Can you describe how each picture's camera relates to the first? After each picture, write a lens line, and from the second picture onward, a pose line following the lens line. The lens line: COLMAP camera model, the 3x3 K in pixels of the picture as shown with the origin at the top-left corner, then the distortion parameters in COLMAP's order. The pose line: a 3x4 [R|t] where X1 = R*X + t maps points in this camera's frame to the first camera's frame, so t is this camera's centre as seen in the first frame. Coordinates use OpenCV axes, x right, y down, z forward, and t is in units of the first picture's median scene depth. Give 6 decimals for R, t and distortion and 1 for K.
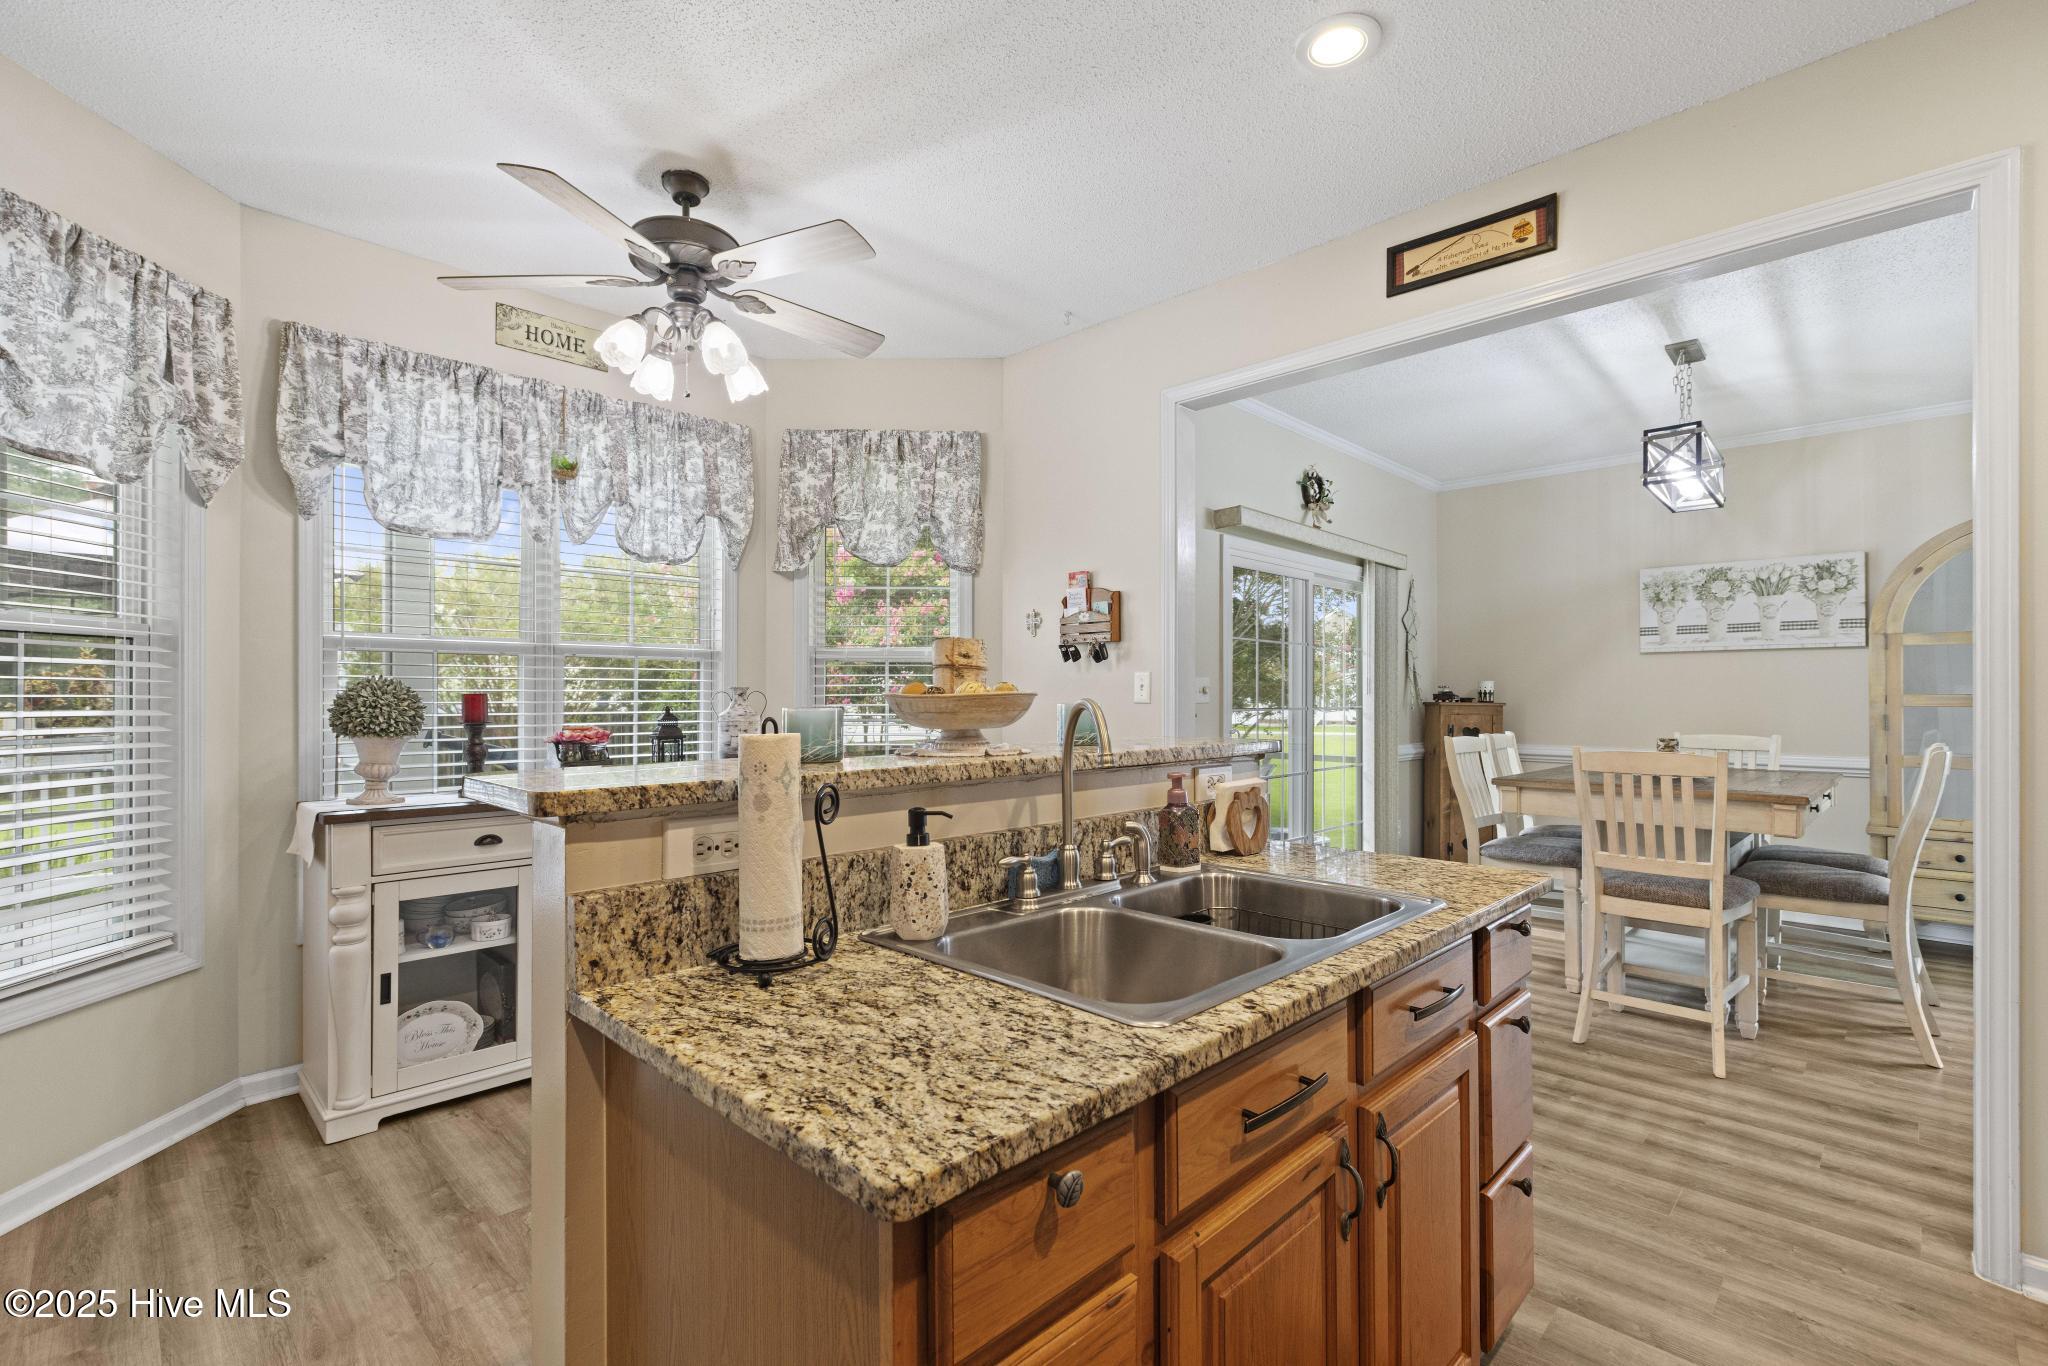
lens RADIAL K [[919.6, 0, 1021.5], [0, 919.6, 694.9], [0, 0, 1]] dist [0.005996, -0.002079]
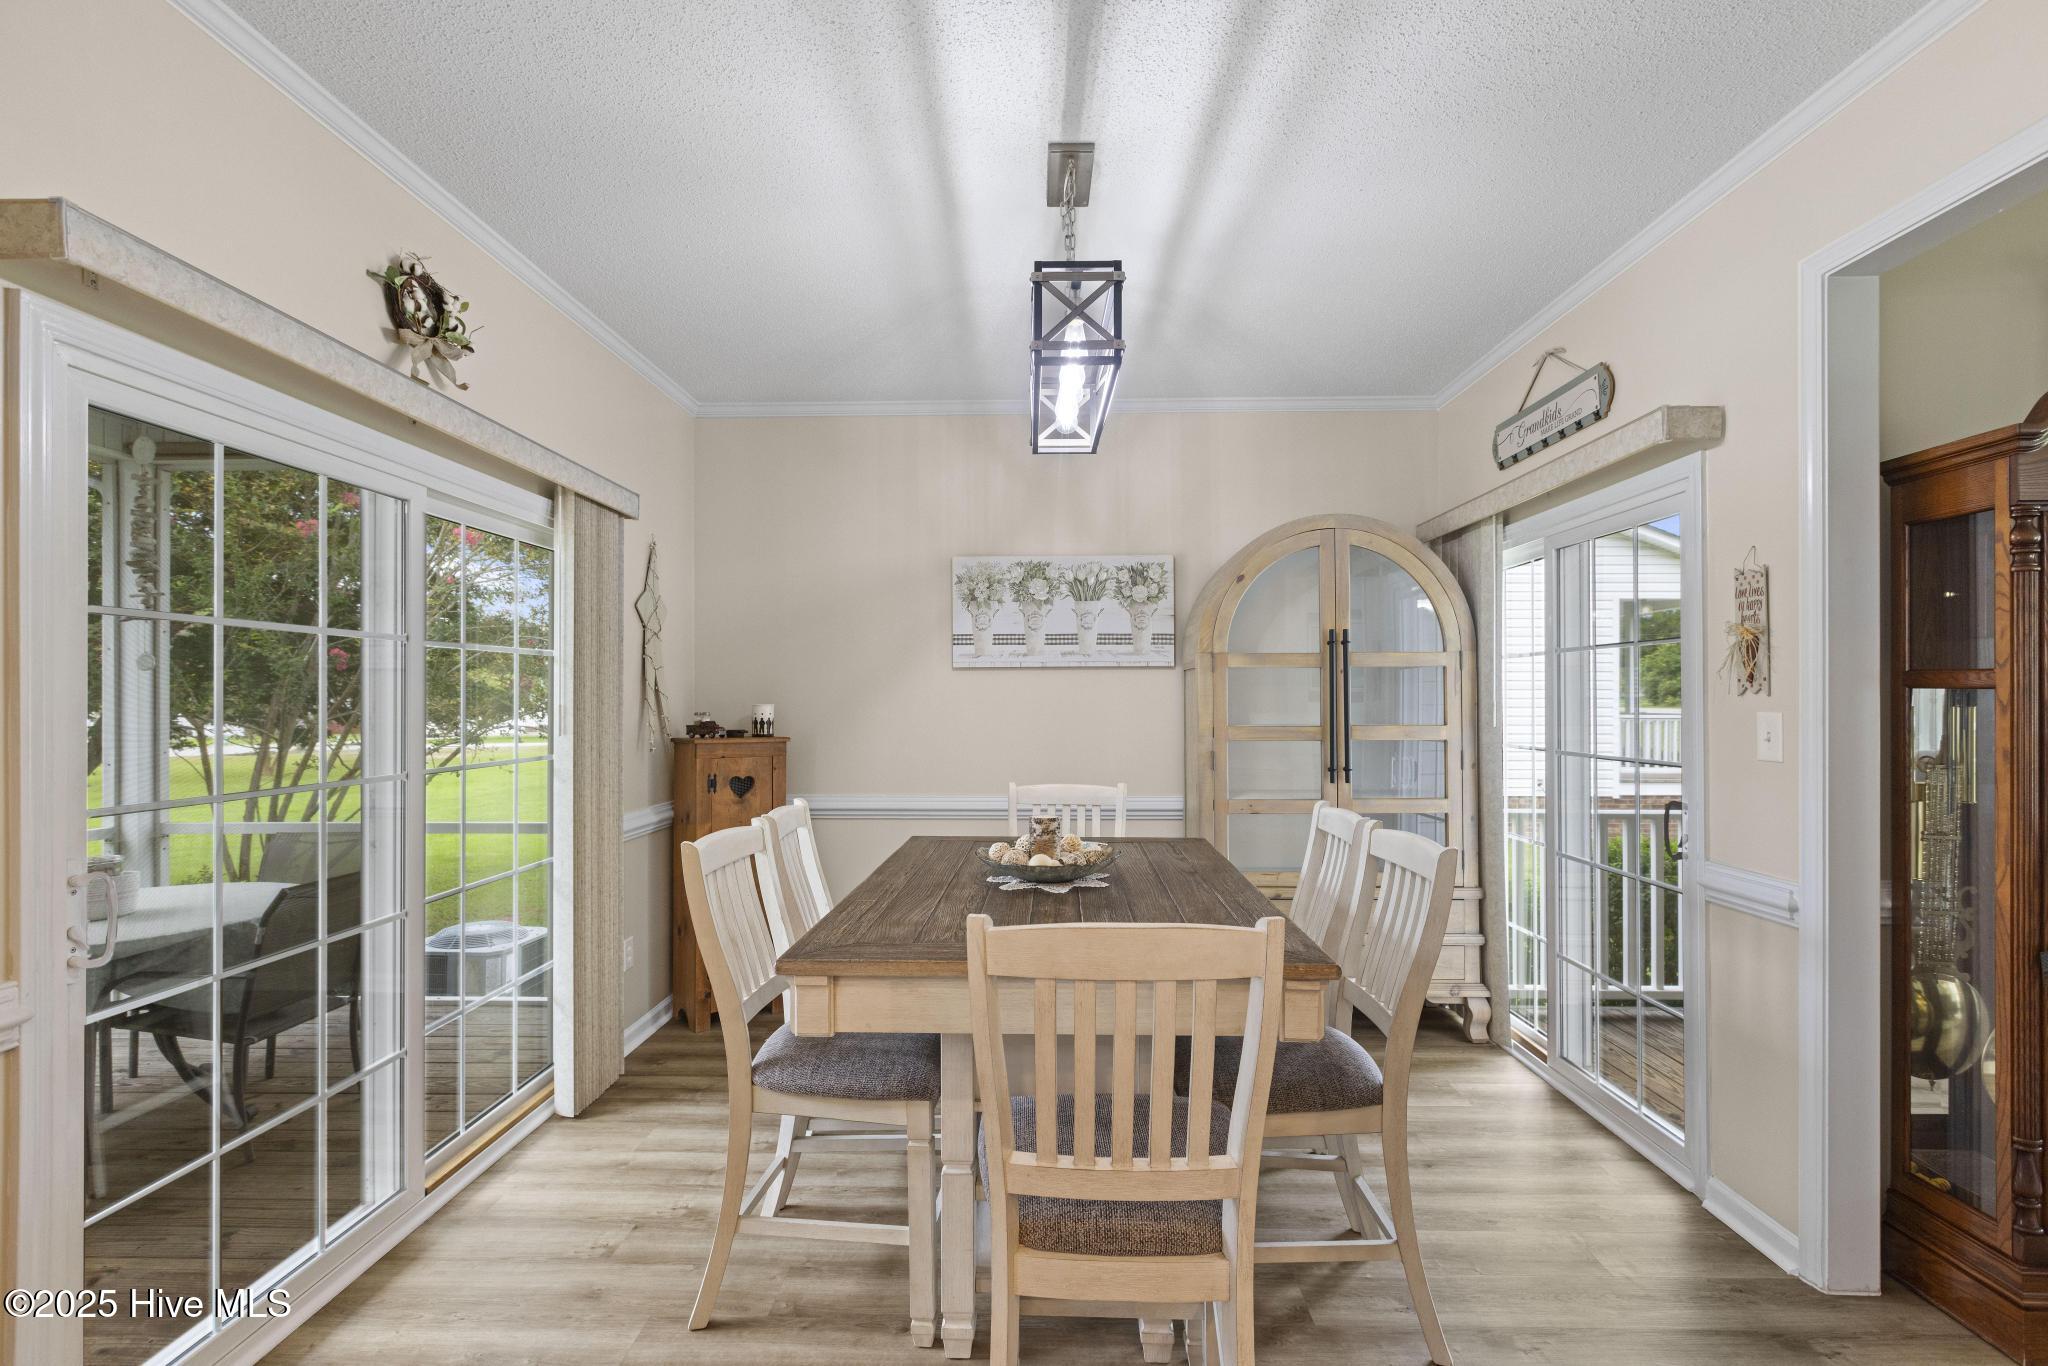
lens RADIAL K [[919.6, 0, 1026.4], [0, 919.6, 692.9], [0, 0, 1]] dist [0.005996, -0.002079]
pose [[0.733988, 0.000062, 0.679162, 0.225133], [0.002509, 0.999993, -0.002803, -0.025069], [-0.679158, 0.003761, 0.733983, 0.447450]]
